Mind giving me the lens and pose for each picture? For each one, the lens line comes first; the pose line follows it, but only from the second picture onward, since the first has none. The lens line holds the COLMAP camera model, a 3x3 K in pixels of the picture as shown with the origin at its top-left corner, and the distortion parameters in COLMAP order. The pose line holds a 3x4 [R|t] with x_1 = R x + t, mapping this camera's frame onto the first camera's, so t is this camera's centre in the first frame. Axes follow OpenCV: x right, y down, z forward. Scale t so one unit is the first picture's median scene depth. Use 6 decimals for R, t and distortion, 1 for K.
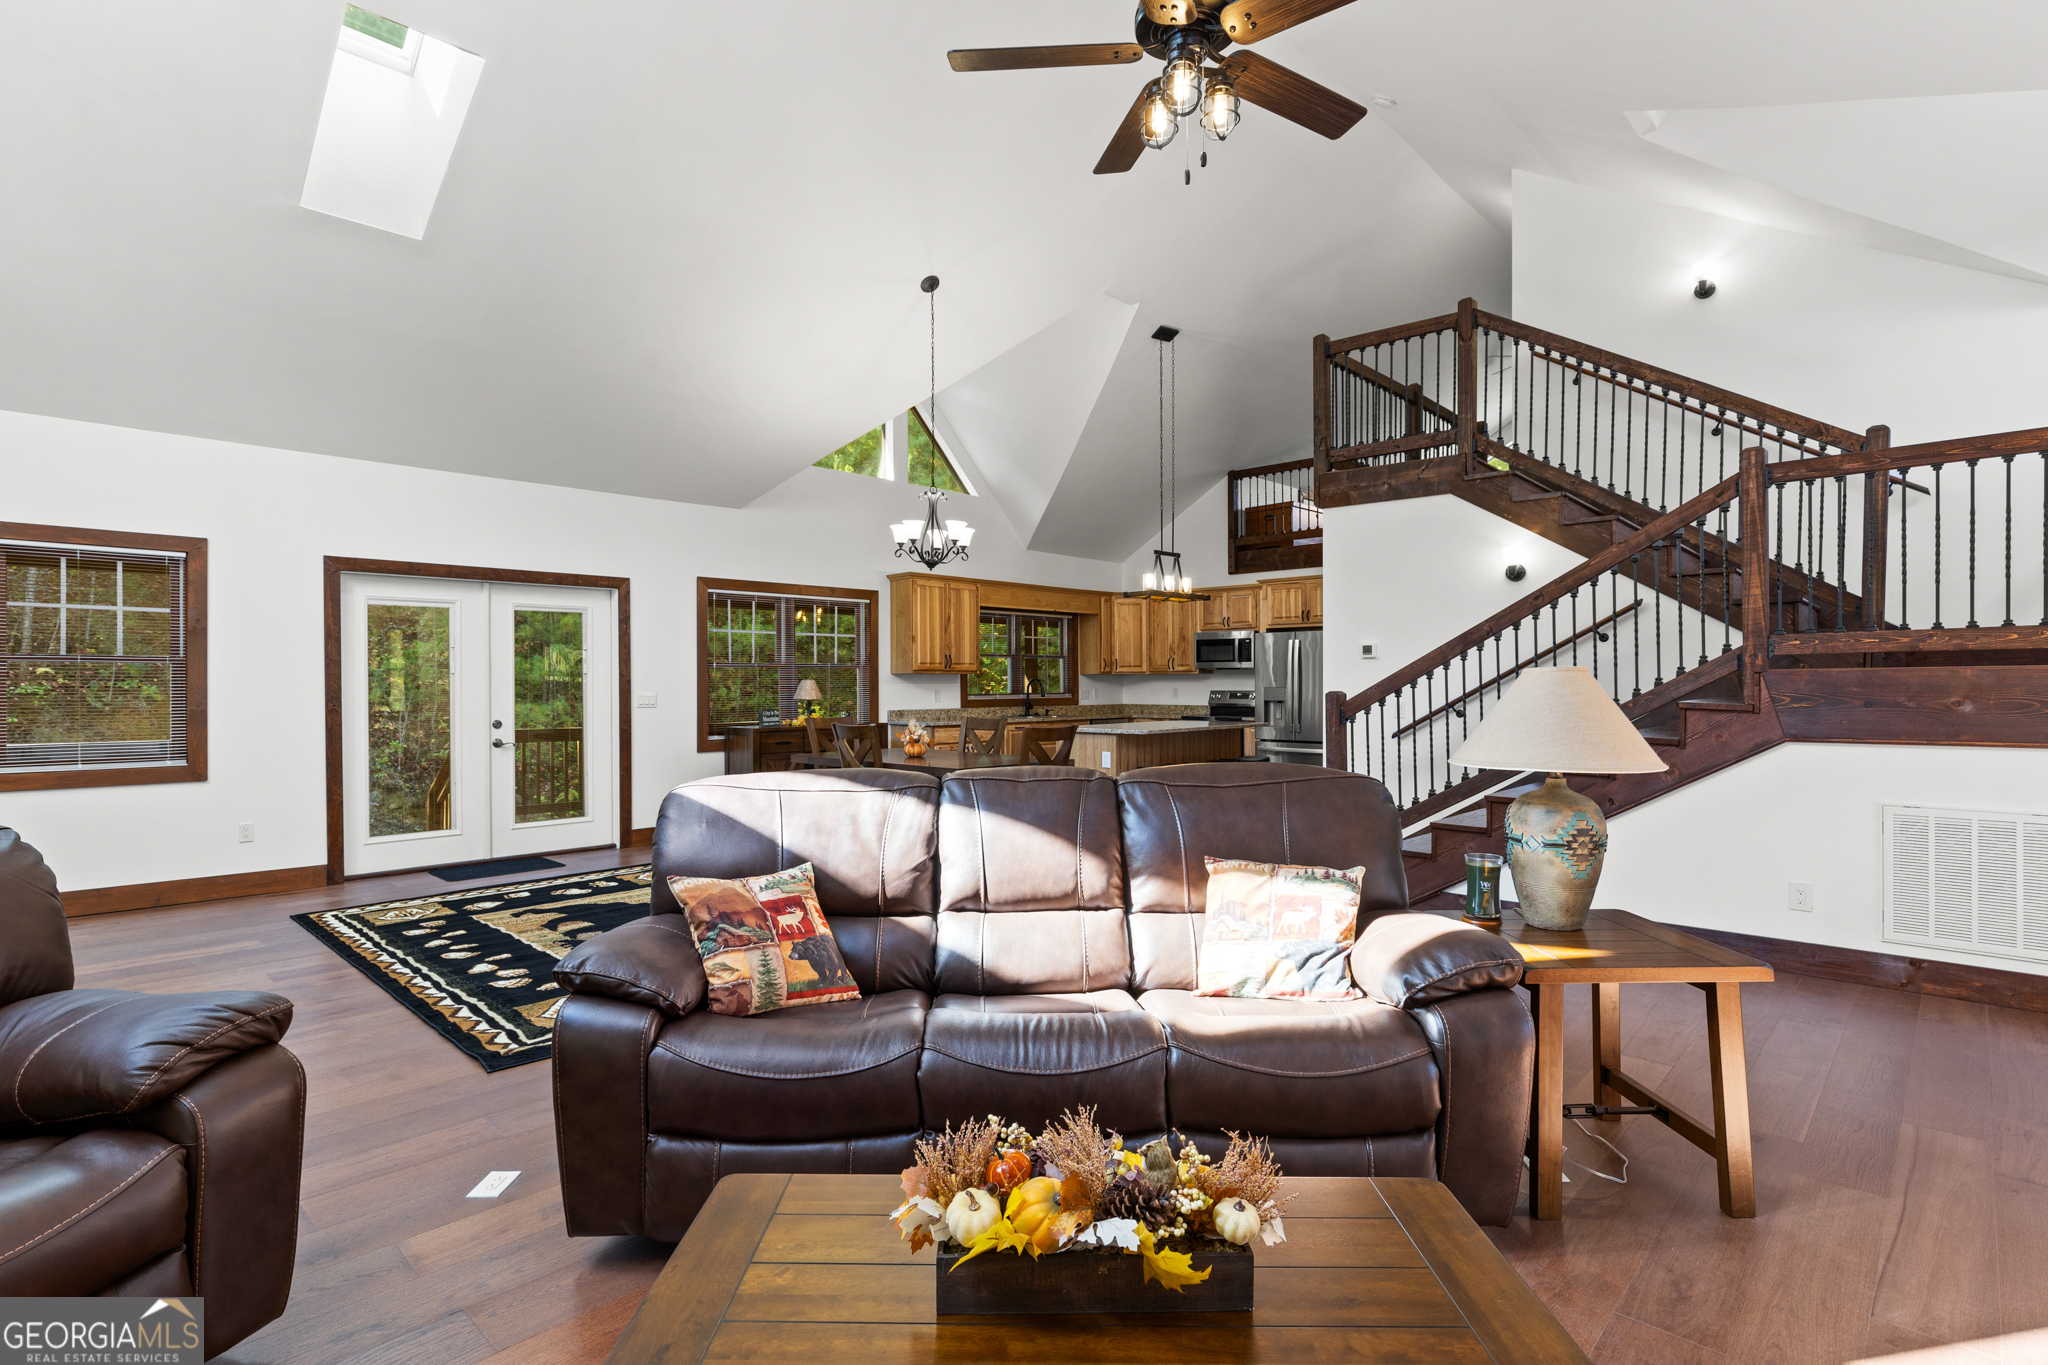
lens RADIAL K [[959.0, 0, 1084.2], [0, 959.0, 689.8], [0, 0, 1]] dist [-0.000752, -0.000061]
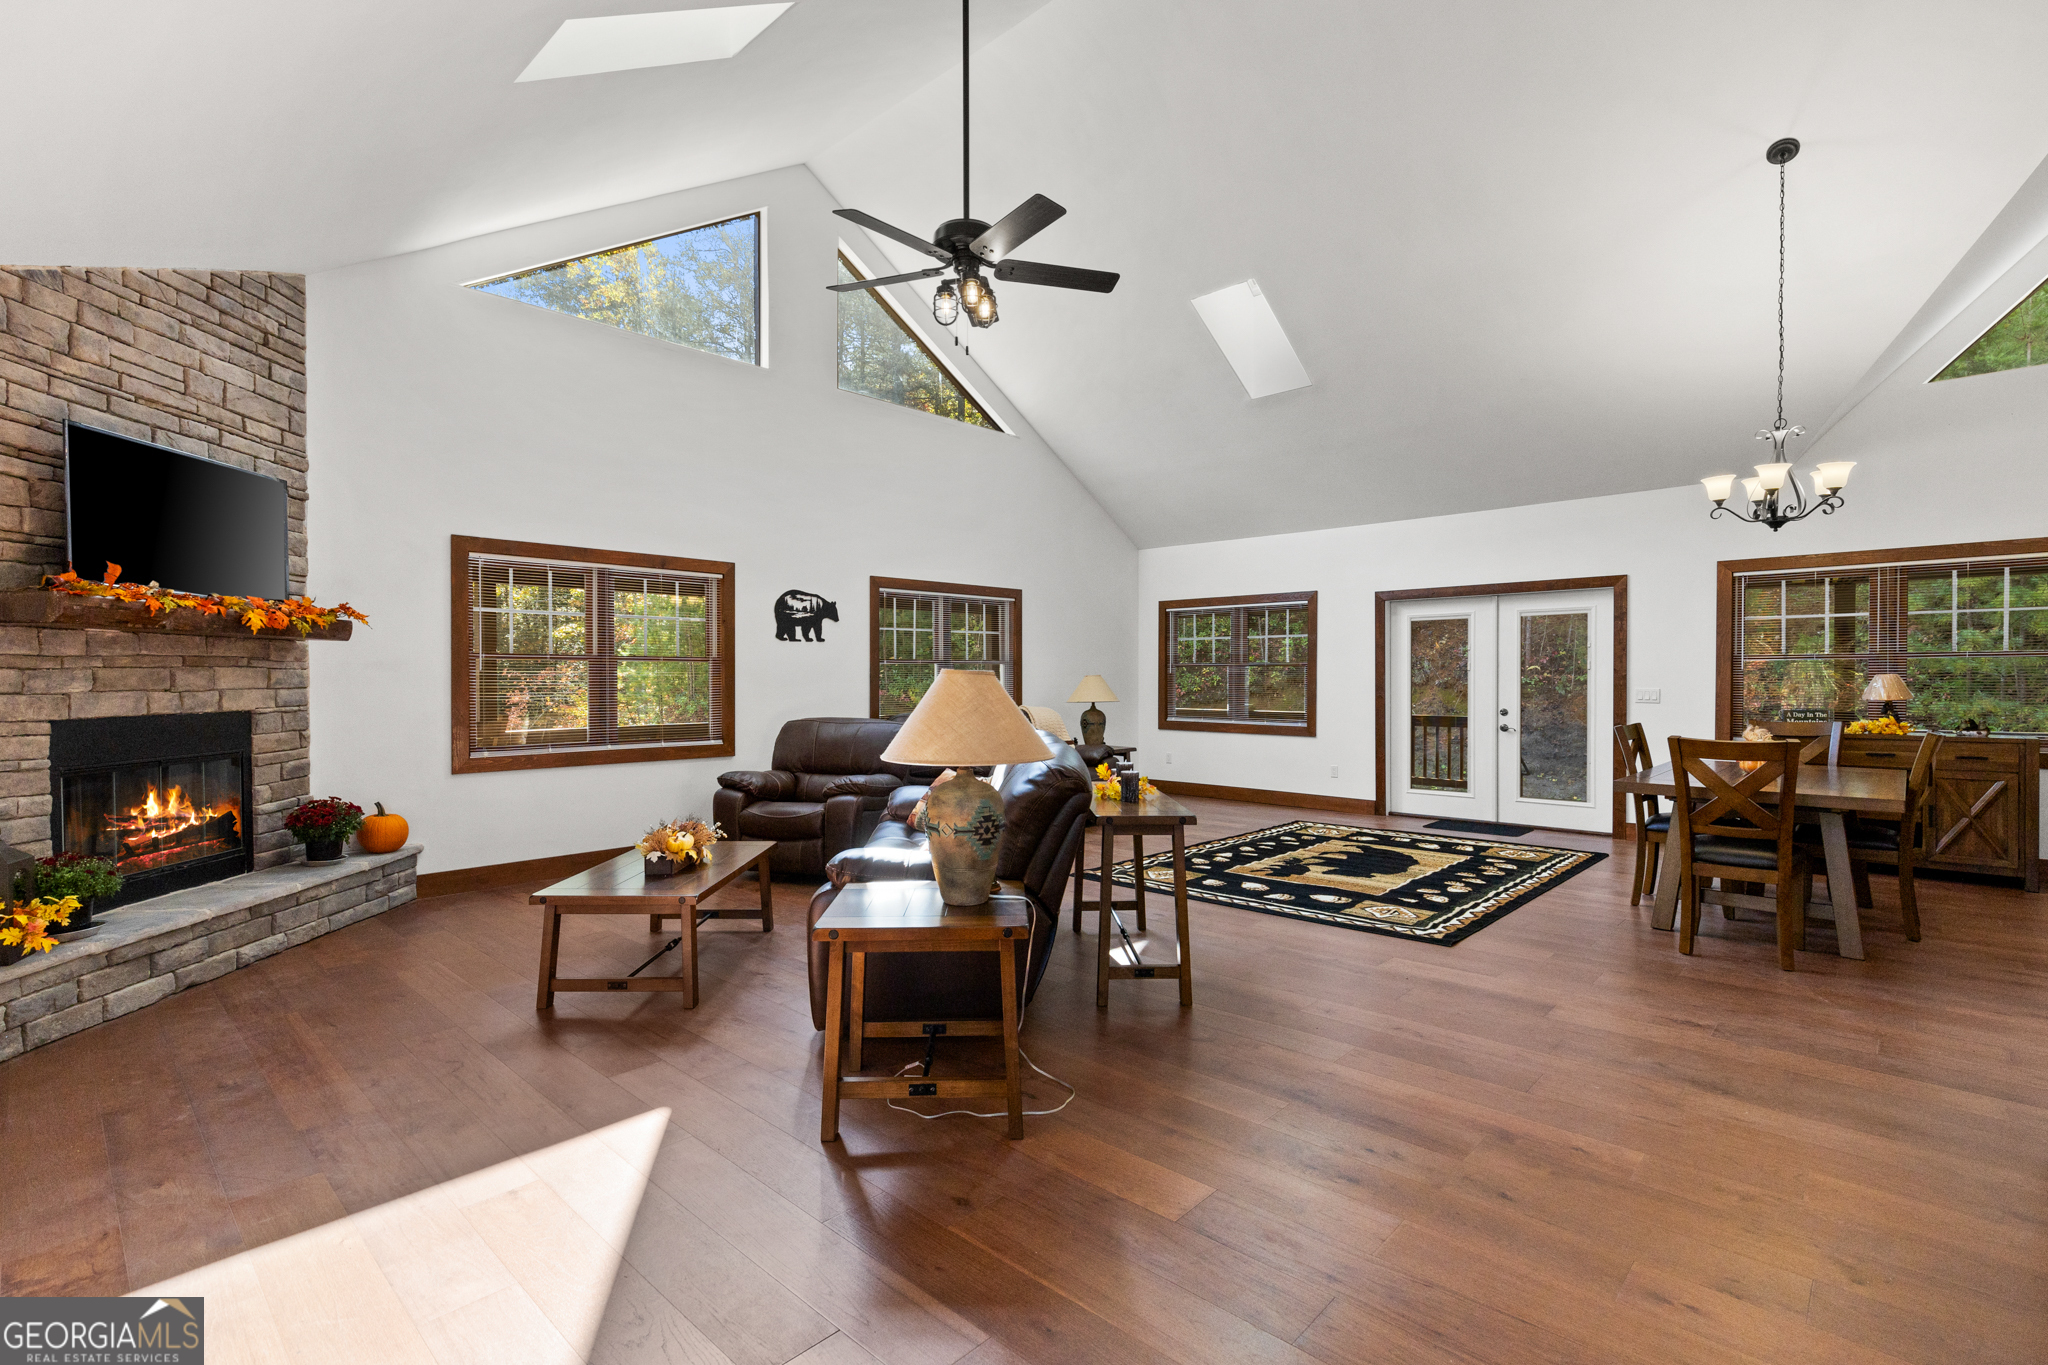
lens RADIAL K [[951.2, 0, 1024.0], [0, 951.2, 682.5], [0, 0, 1]] dist [-0.001258, -0.000064]
pose [[-0.004789, -0.001612, -0.999987, 0.591356], [-0.011007, 0.999938, -0.001559, 0.007184], [0.999928, 0.011000, -0.004807, 0.402545]]
